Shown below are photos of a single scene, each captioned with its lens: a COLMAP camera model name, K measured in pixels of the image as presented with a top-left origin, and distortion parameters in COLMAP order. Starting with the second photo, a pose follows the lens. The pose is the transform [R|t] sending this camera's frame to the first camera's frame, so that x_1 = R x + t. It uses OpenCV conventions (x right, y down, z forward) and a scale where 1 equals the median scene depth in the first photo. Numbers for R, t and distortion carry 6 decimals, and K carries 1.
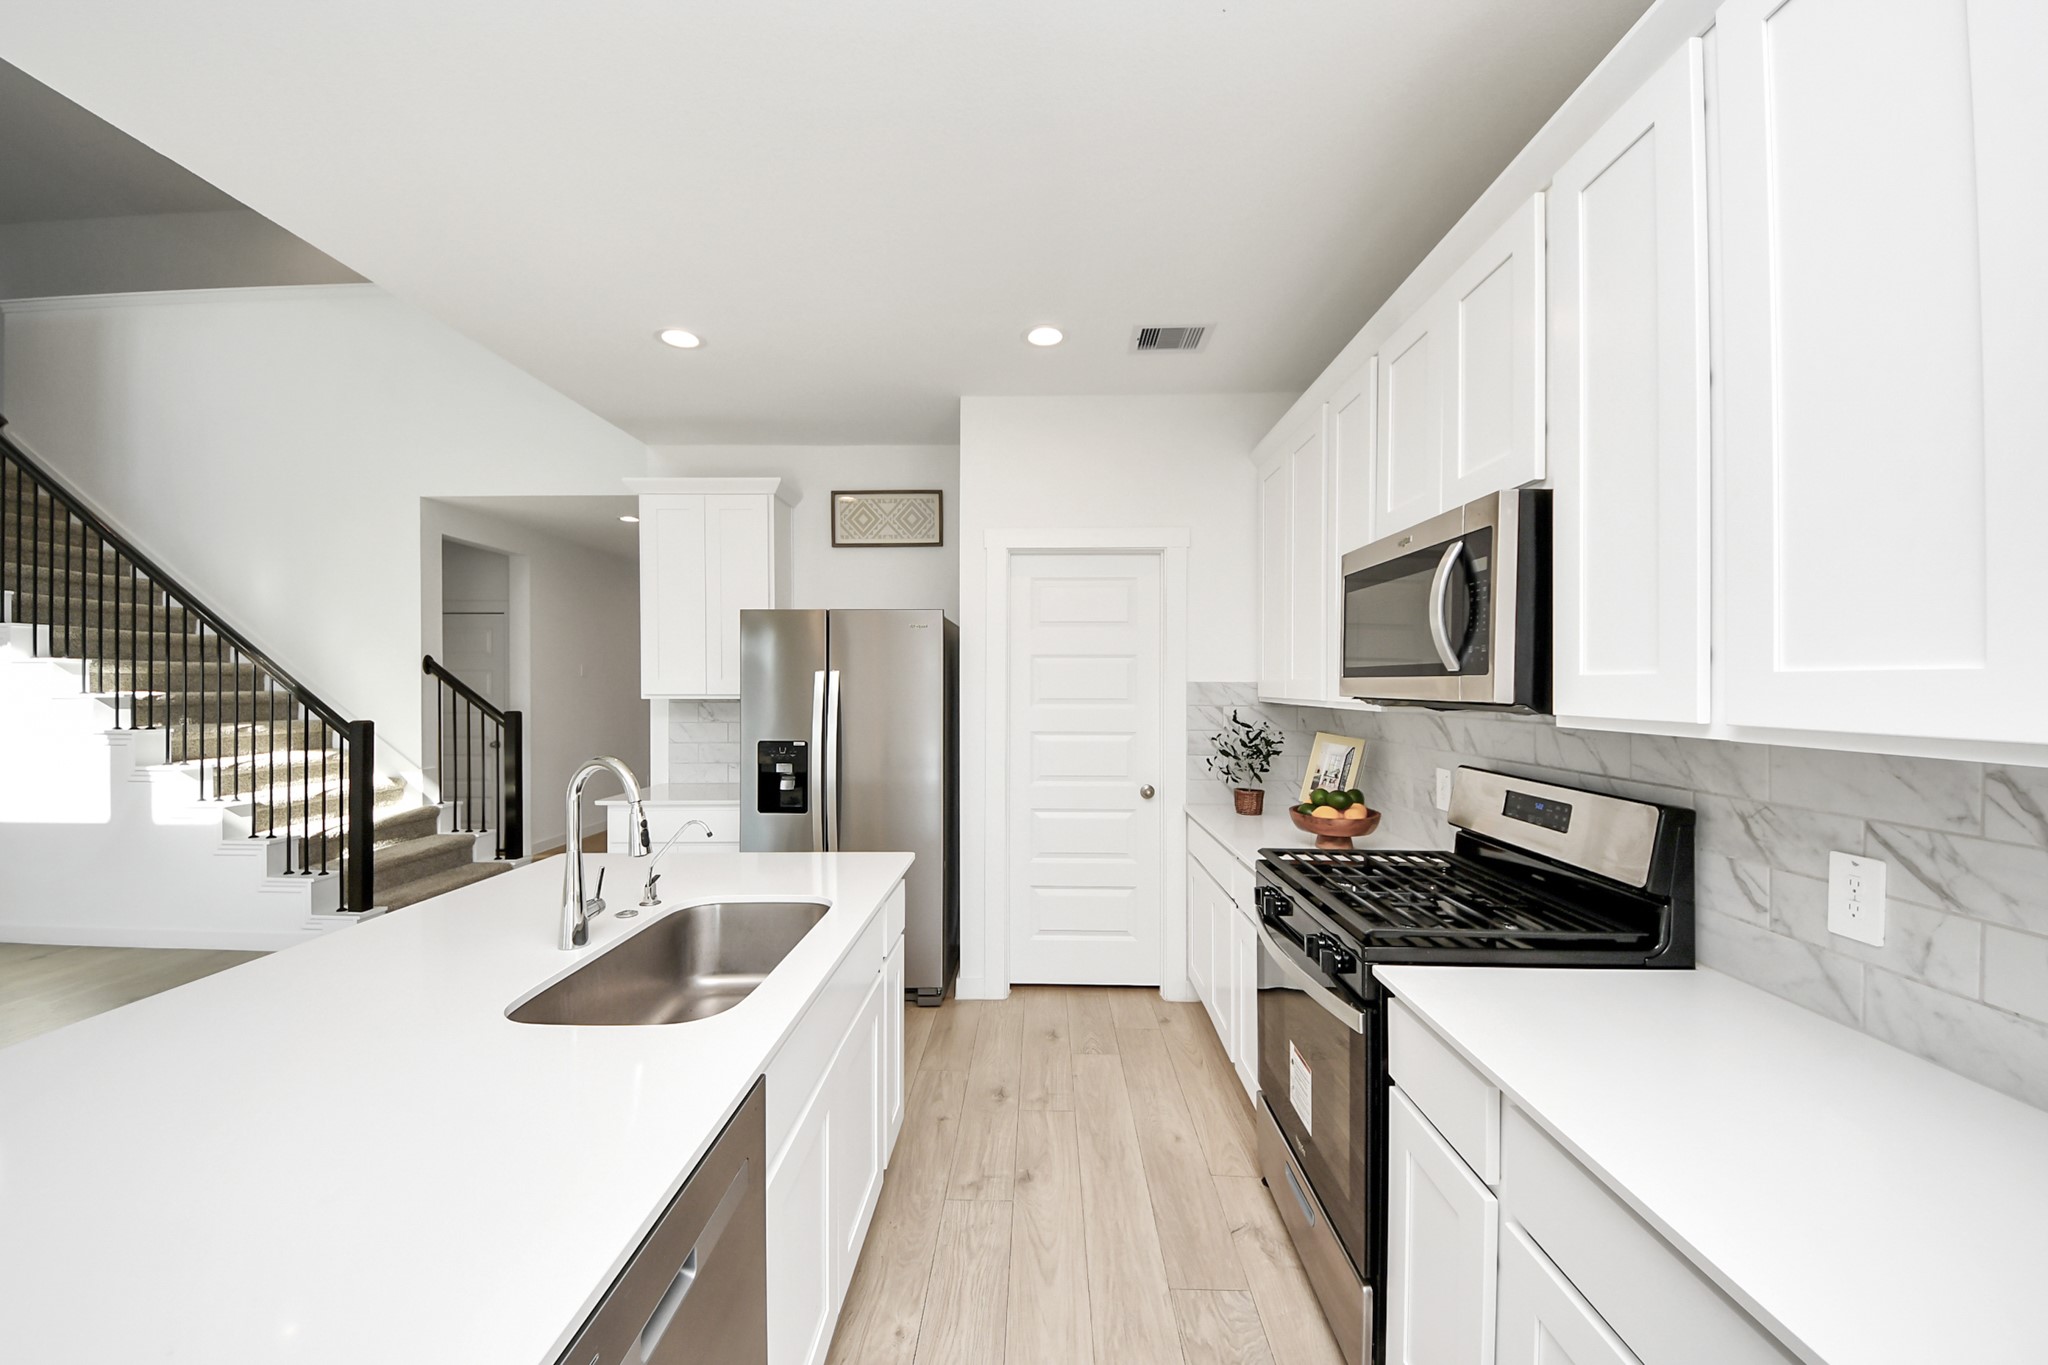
lens RADIAL K [[774.0, 0, 990.1], [0, 774.0, 682.1], [0, 0, 1]] dist [0.002256, -0.000110]
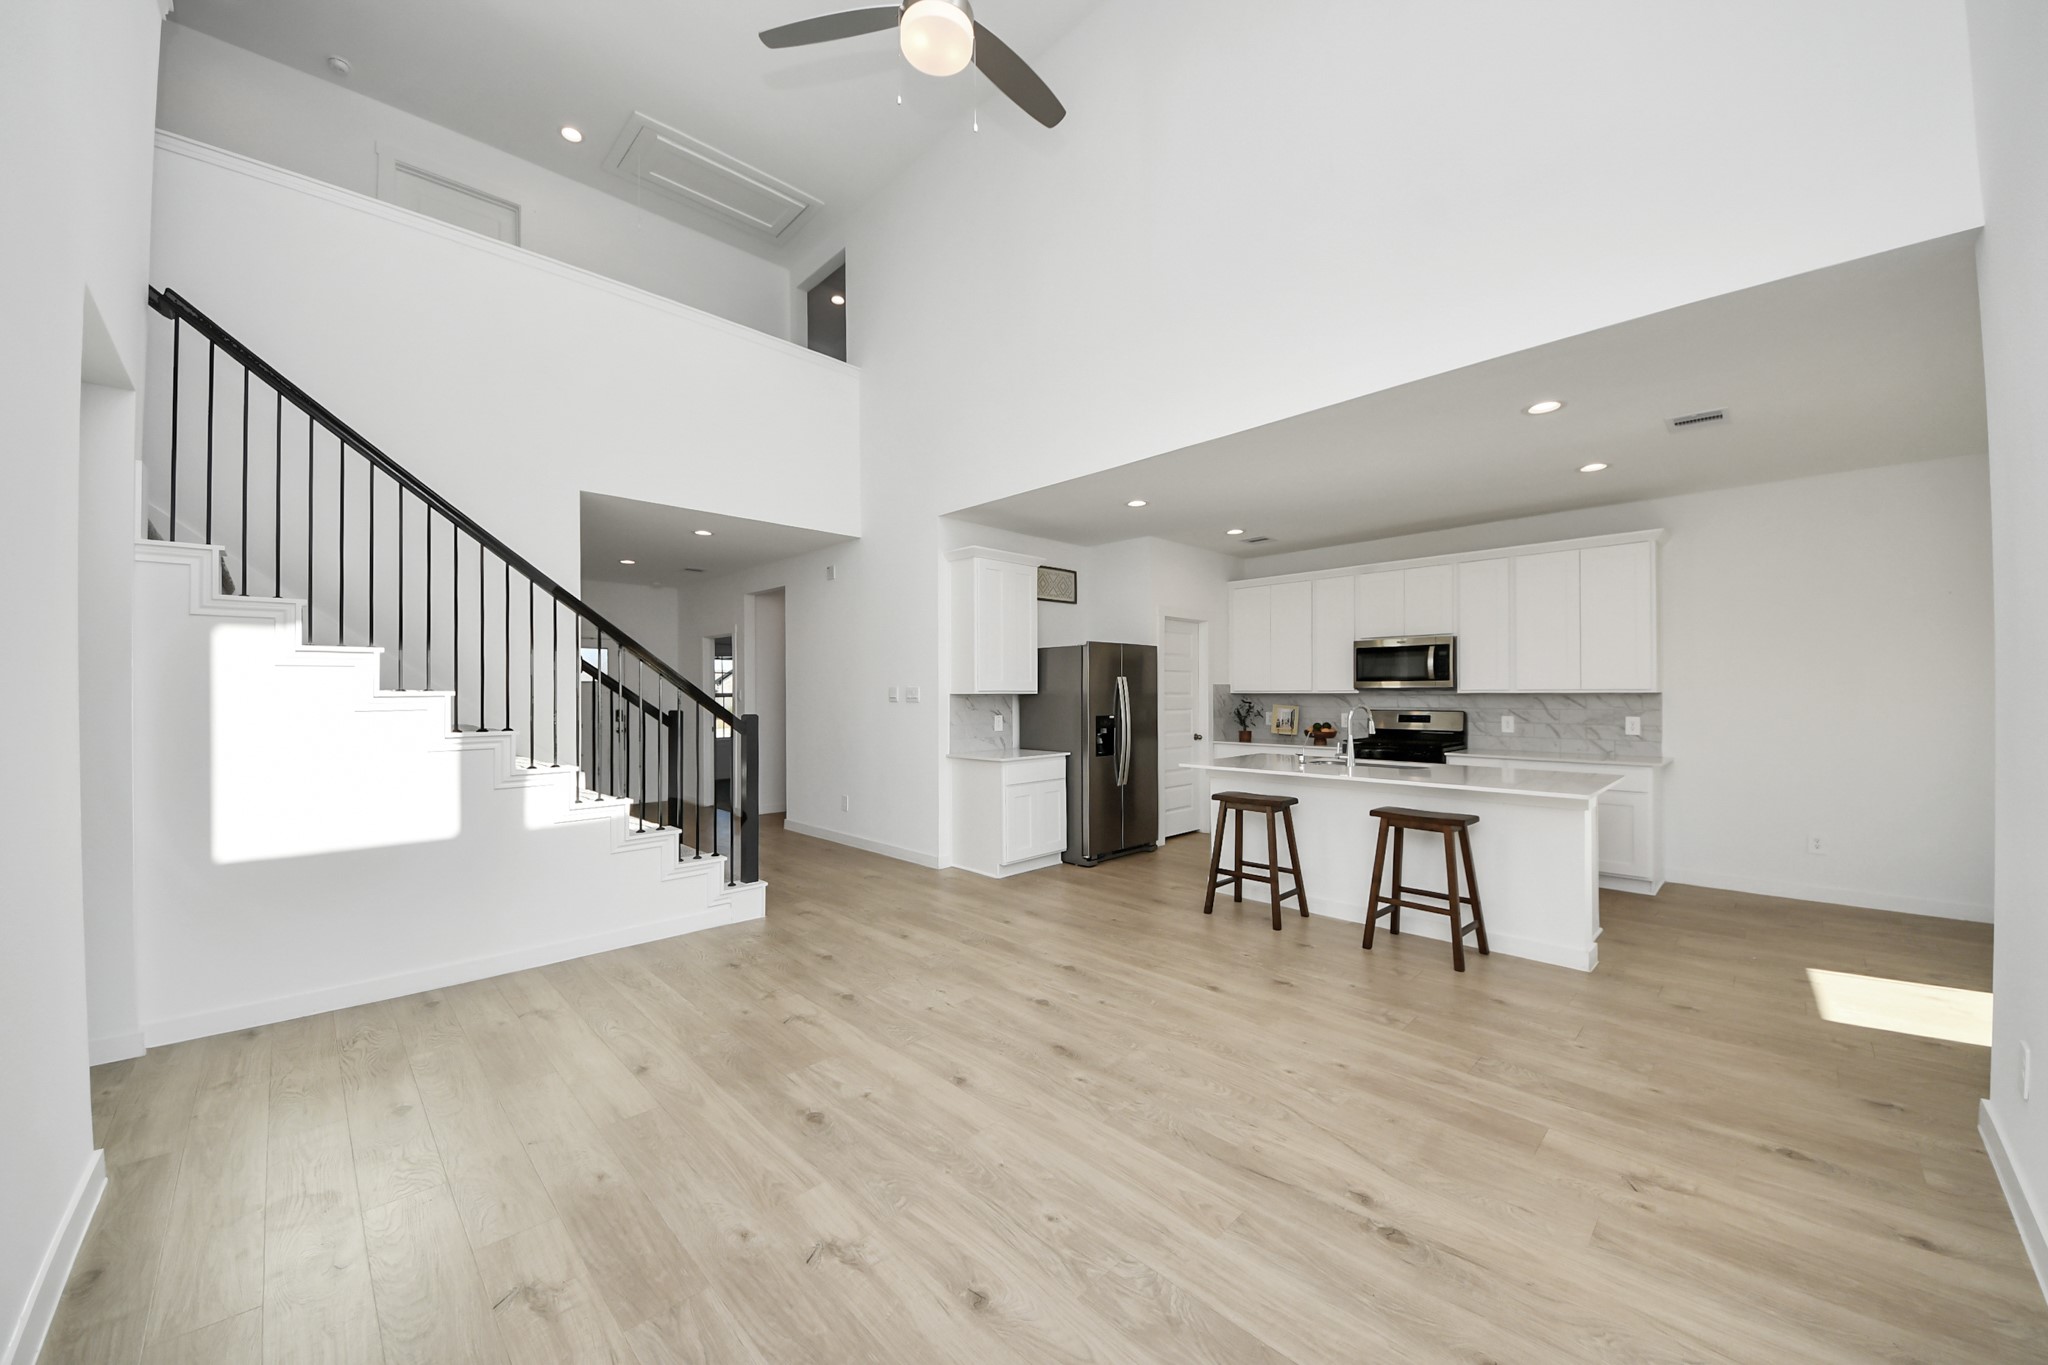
lens RADIAL K [[748.2, 0, 1014.0], [0, 748.2, 686.8], [0, 0, 1]] dist [0.052555, -0.034660]
pose [[0.698509, 0.002538, 0.715597, -0.989637], [0.002395, 0.999980, -0.005884, 0.011931], [-0.715597, 0.005824, 0.698489, -0.033278]]
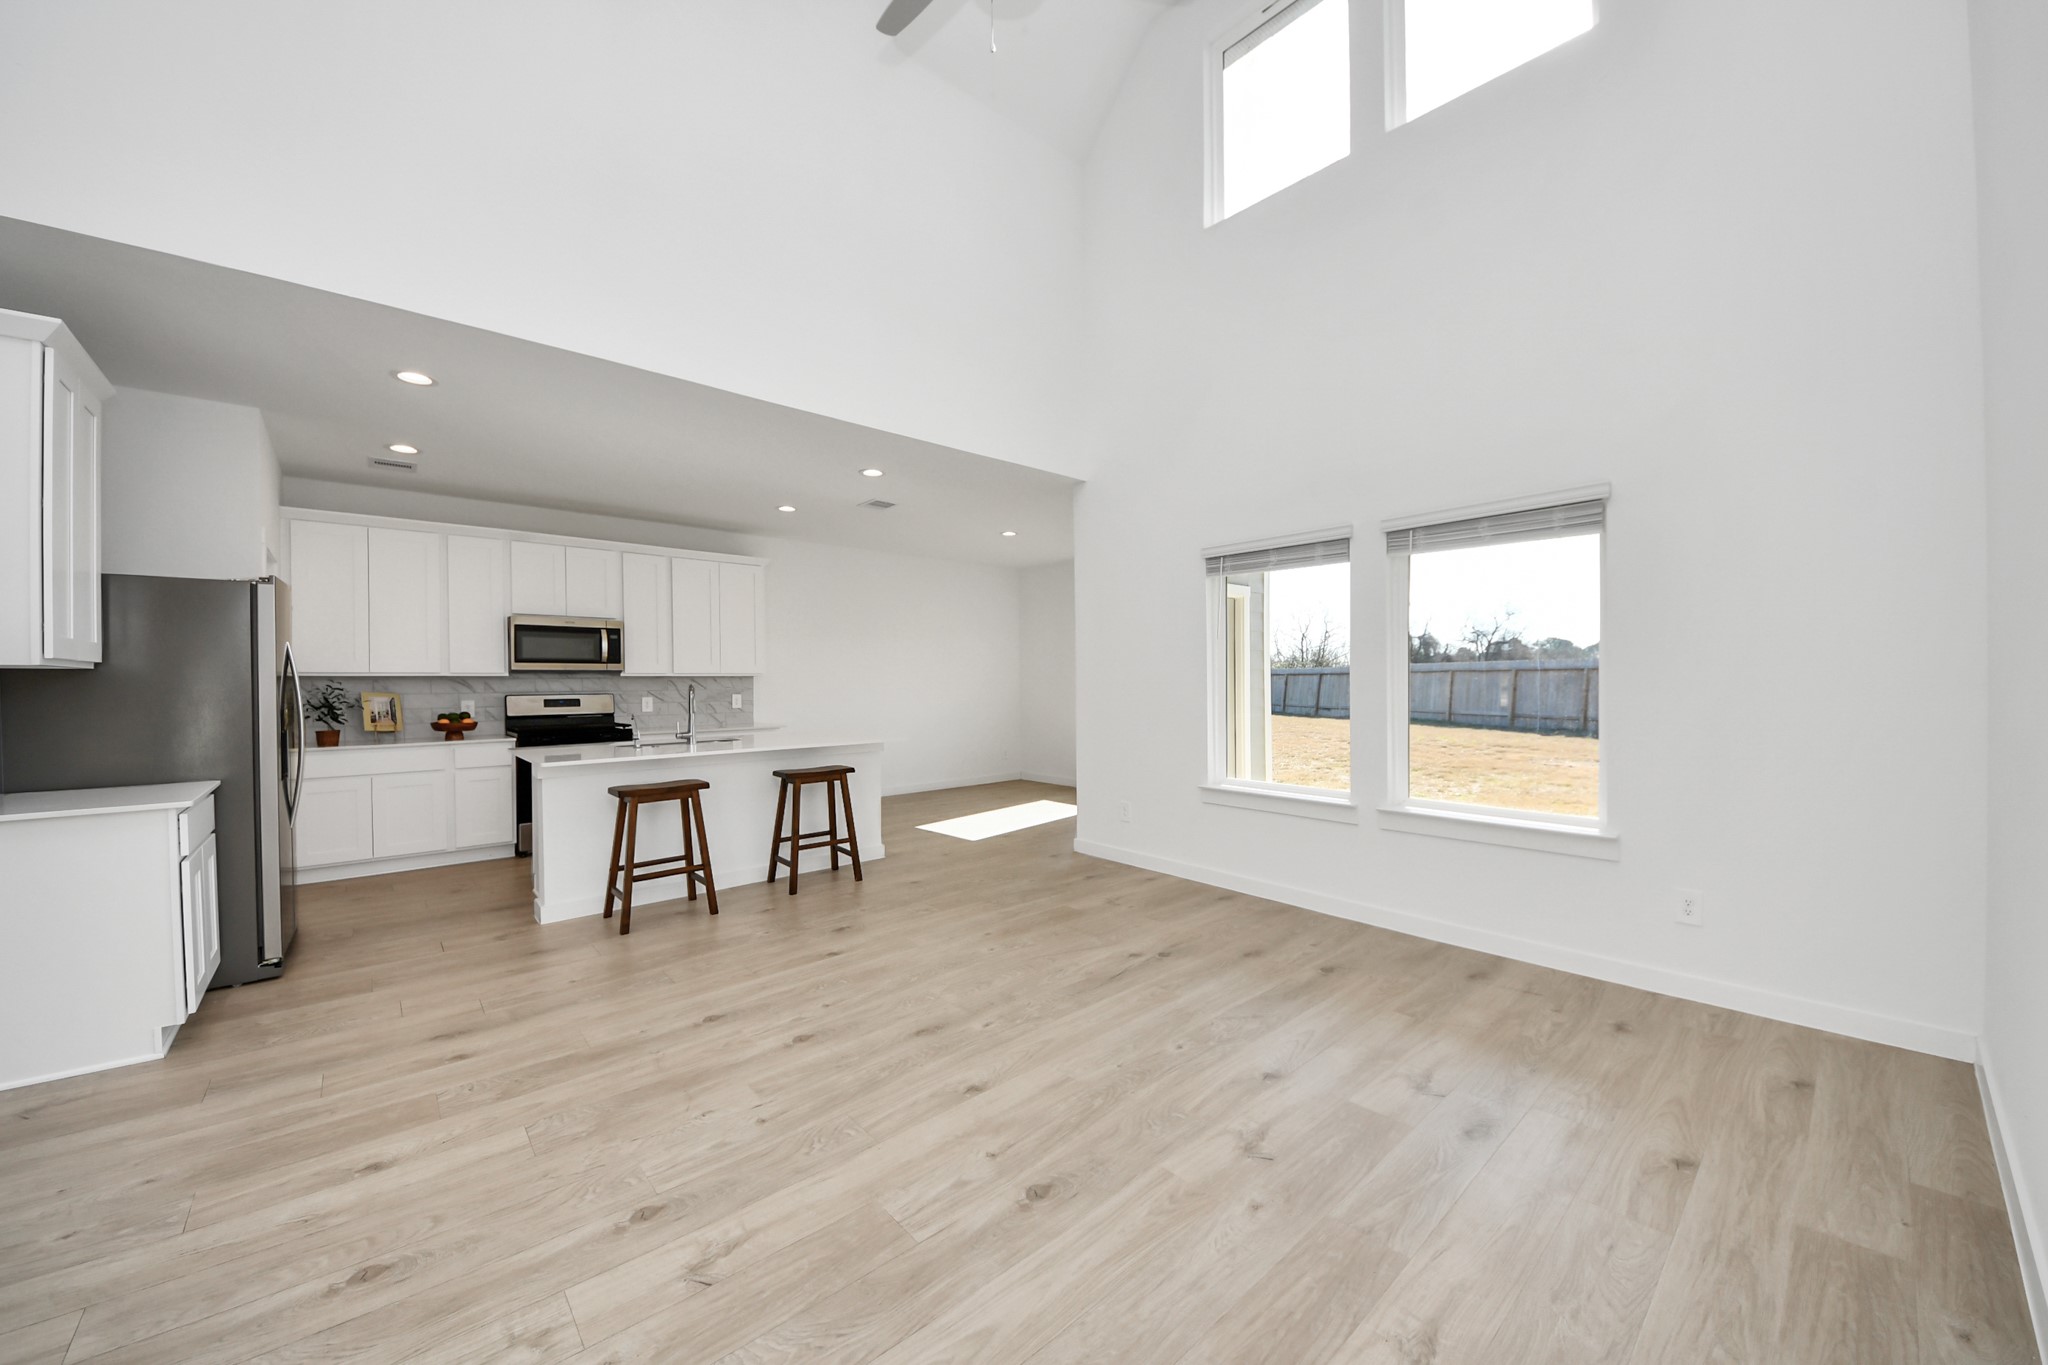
lens RADIAL K [[748.2, 0, 1014.0], [0, 748.2, 686.8], [0, 0, 1]] dist [0.052555, -0.034660]
pose [[-0.687825, 0.000095, 0.725876, -0.995585], [0.004474, 0.999982, 0.004109, 0.029698], [-0.725863, 0.006074, -0.687813, 0.602559]]
